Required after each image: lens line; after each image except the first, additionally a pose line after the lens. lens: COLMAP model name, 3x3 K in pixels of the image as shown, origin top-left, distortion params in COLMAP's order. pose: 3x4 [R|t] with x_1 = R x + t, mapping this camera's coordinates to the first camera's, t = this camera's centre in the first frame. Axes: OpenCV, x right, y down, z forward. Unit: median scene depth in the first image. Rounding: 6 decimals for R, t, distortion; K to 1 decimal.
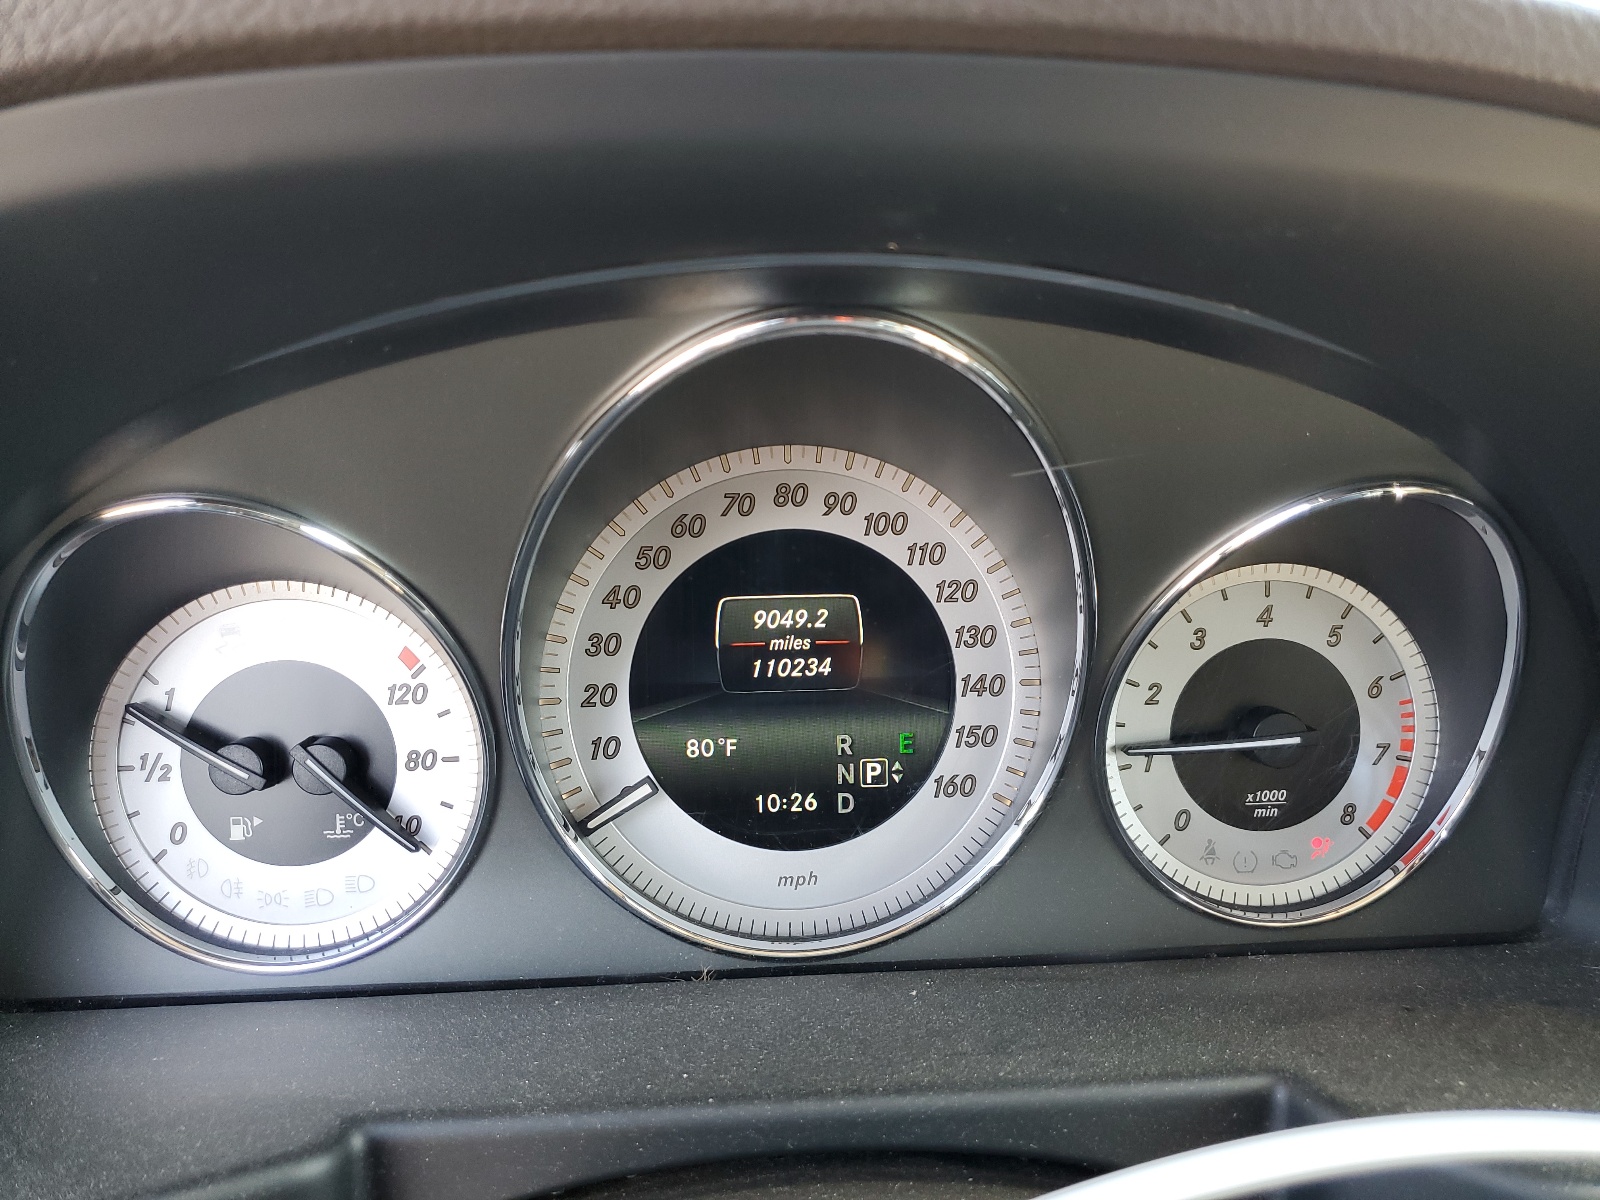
lens RADIAL K [[1216.0, 0, 798.7], [0, 1216.0, 600.1], [0, 0, 1]] dist [0.000839, 0.000603]
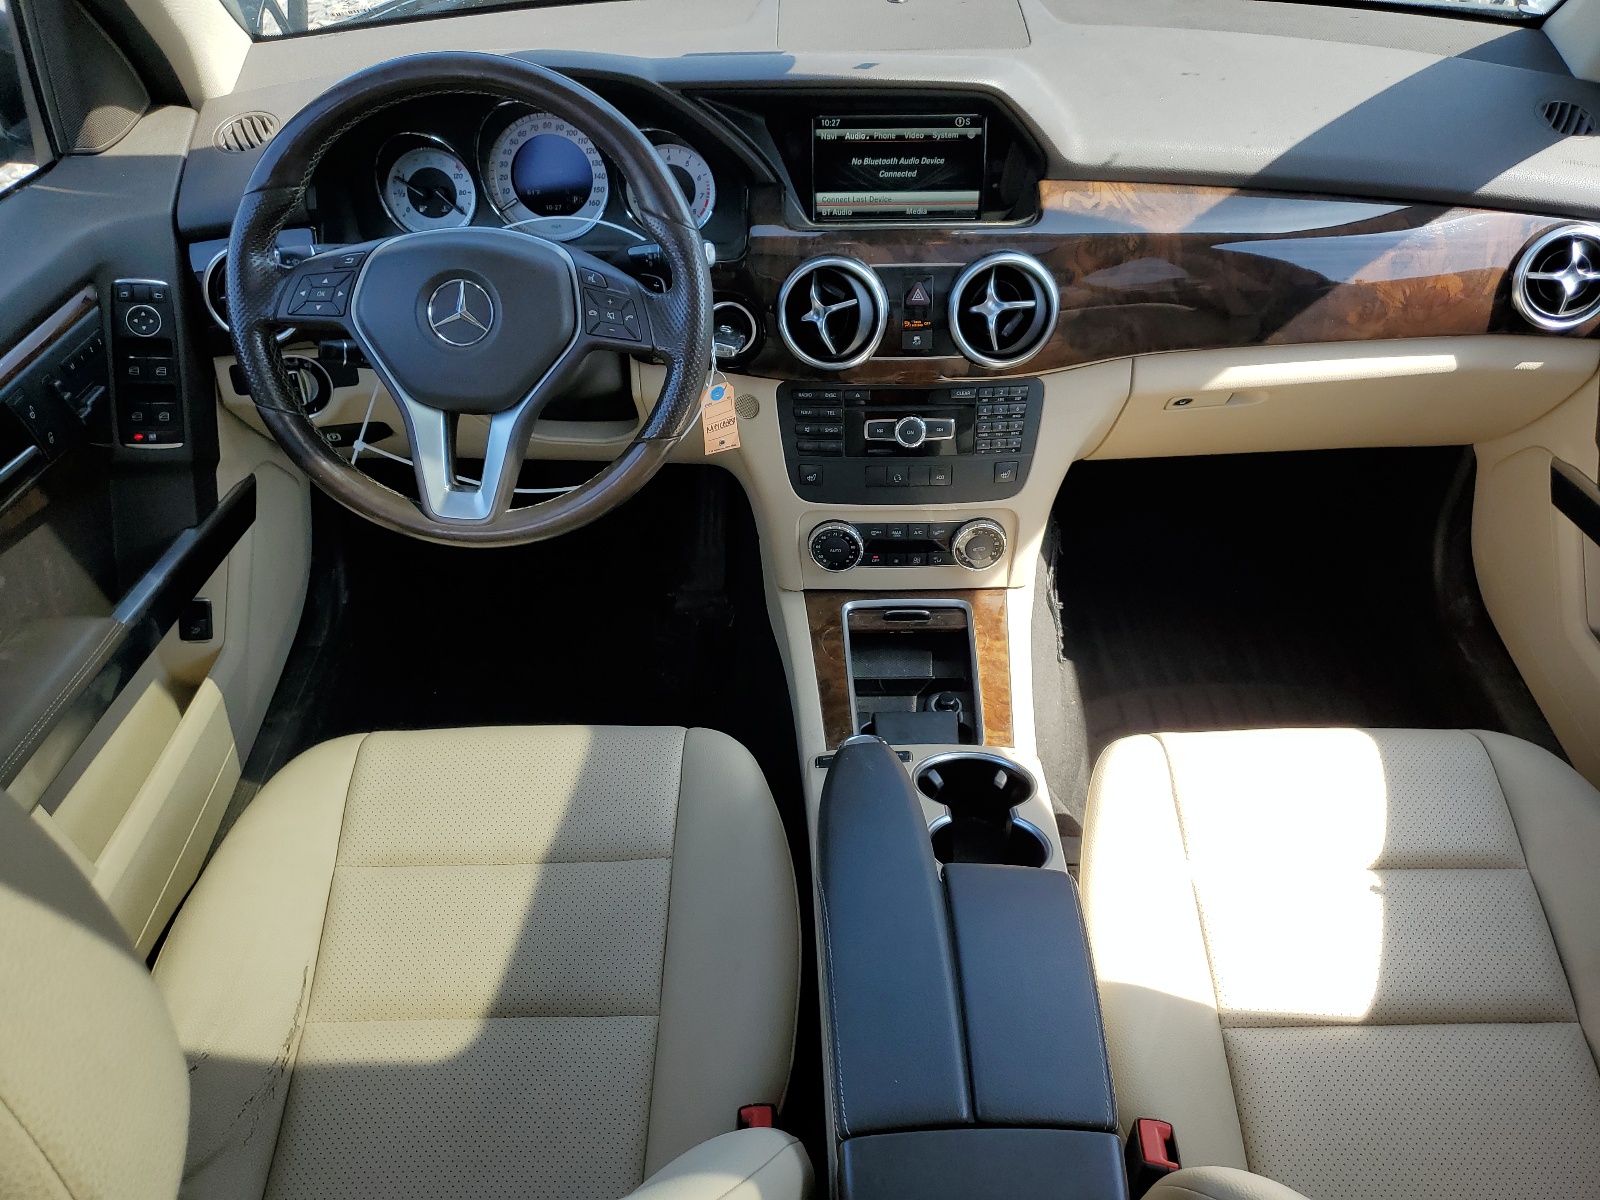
lens RADIAL K [[1216.0, 0, 801.7], [0, 1216.0, 598.5], [0, 0, 1]] dist [0.000839, 0.000603]
pose [[0.999594, -0.006491, 0.027746, 0.735524], [-0.001945, 0.955893, 0.293710, 0.232472], [-0.028429, -0.293645, 0.955492, -3.454166]]
